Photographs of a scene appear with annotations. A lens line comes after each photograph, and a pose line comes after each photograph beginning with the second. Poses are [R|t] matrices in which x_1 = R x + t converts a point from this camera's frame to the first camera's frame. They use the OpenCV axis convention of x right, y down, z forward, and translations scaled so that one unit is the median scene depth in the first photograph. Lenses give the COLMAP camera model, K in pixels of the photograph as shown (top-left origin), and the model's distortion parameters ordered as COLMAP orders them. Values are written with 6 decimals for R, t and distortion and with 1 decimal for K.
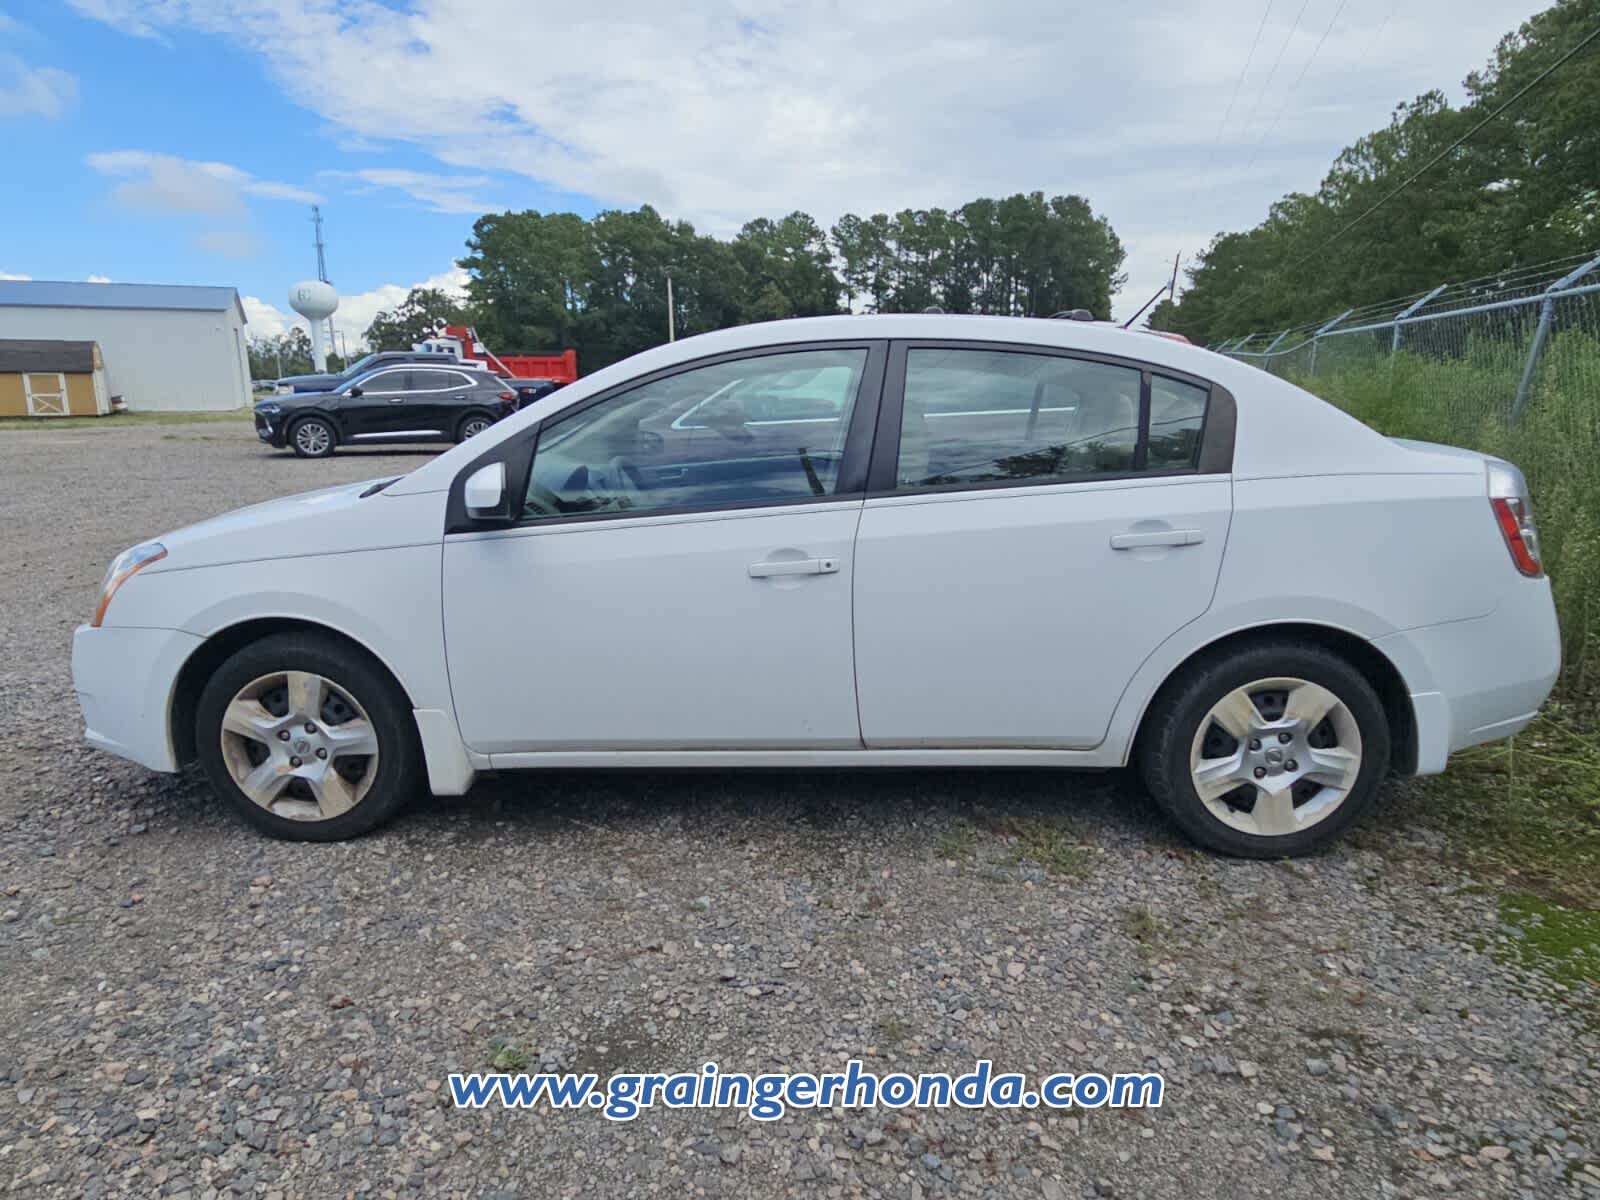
lens RADIAL K [[963.9, 0, 785.3], [0, 963.9, 603.2], [0, 0, 1]] dist [0.009297, -0.005386]
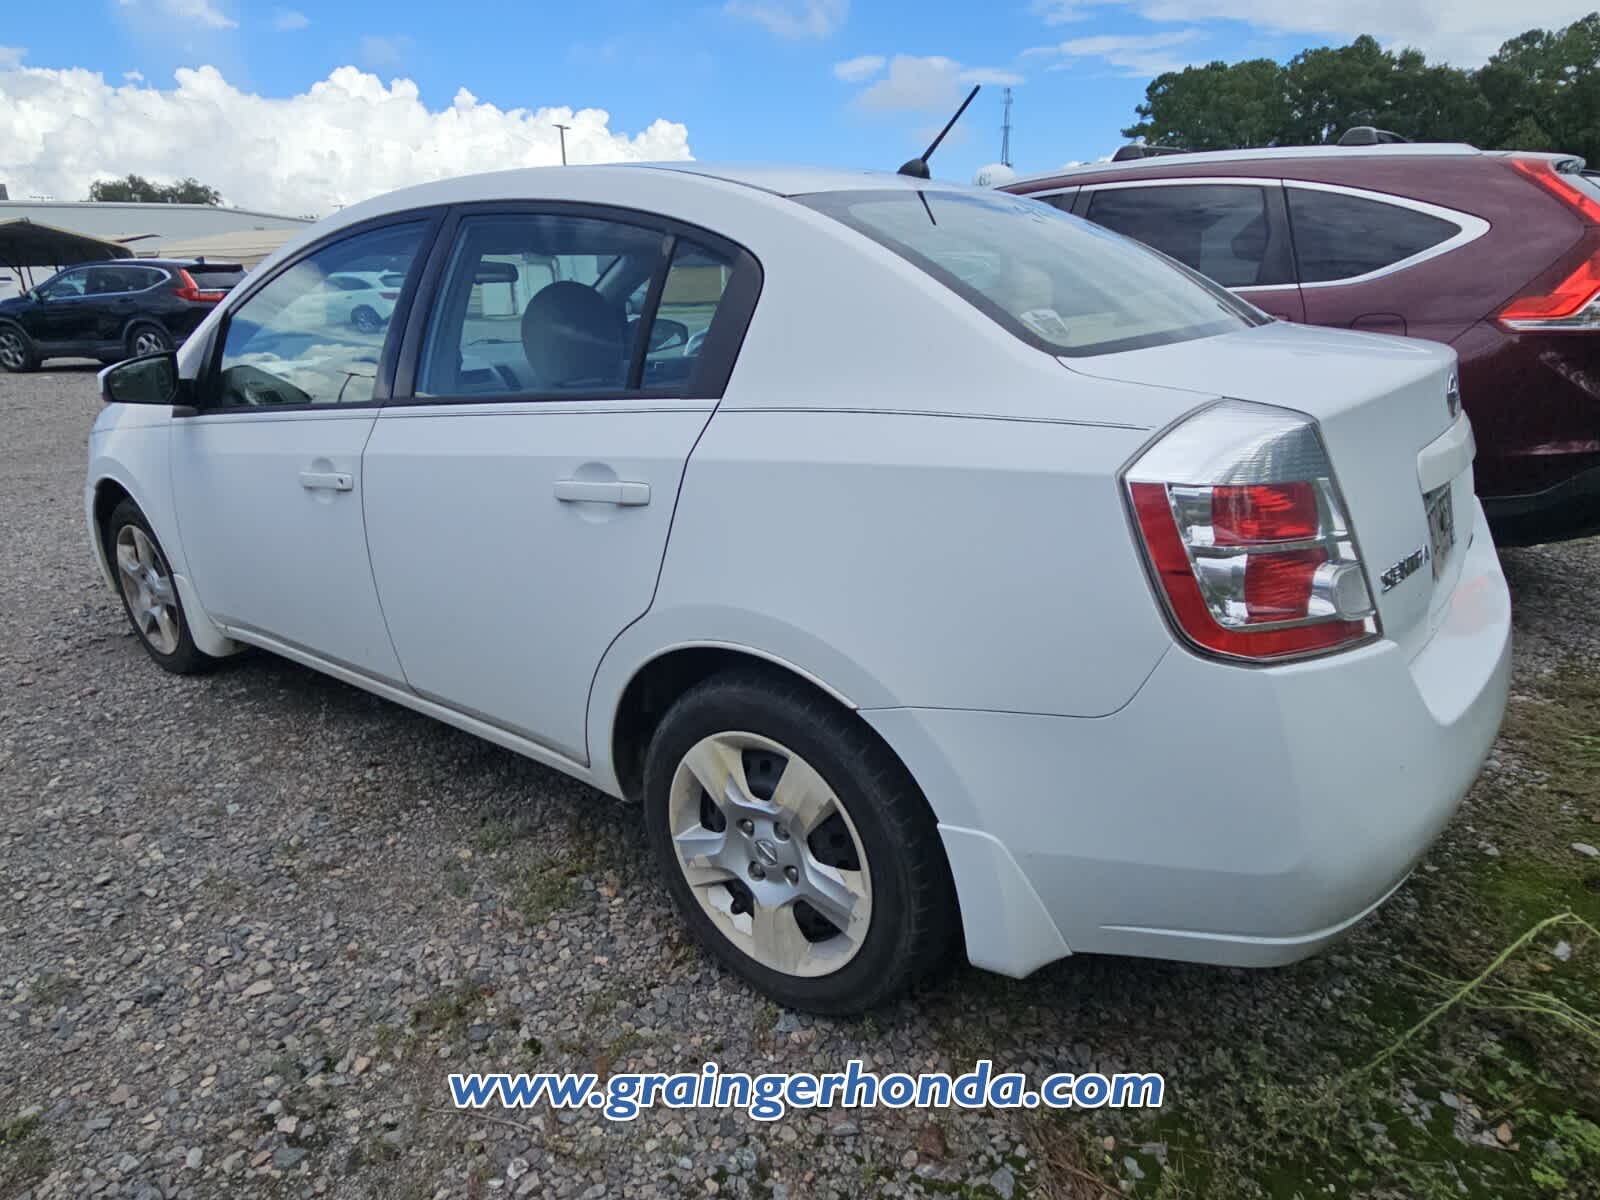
lens RADIAL K [[963.9, 0, 784.8], [0, 963.9, 607.9], [0, 0, 1]] dist [0.009297, -0.005386]
pose [[0.812922, 0.173238, -0.556009, 0.841081], [-0.106114, 0.982811, 0.151072, -0.098085], [0.572623, -0.063810, 0.817332, 0.495648]]
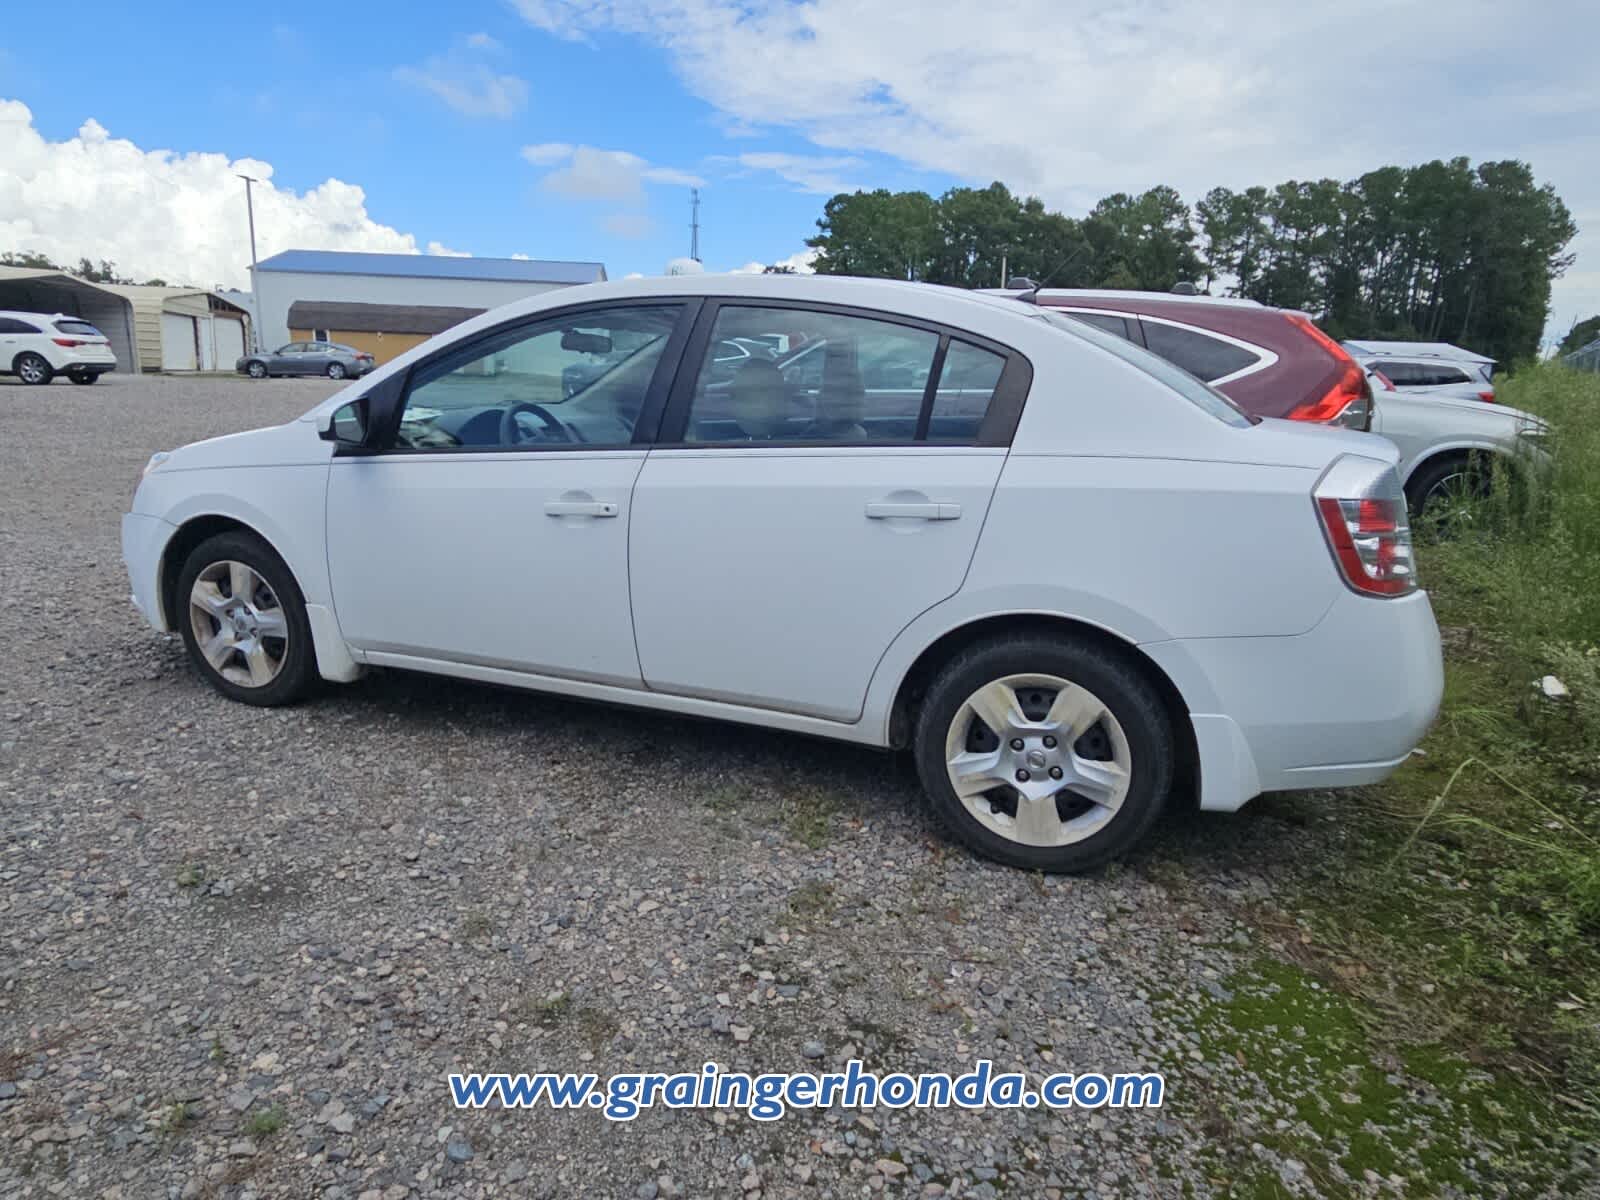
lens RADIAL K [[963.9, 0, 784.6], [0, 963.9, 604.9], [0, 0, 1]] dist [0.009297, -0.005386]
pose [[0.945631, 0.115208, -0.304153, 0.541083], [-0.108741, 0.993337, 0.038176, 0.003057], [0.306524, -0.003027, 0.951858, 0.053183]]
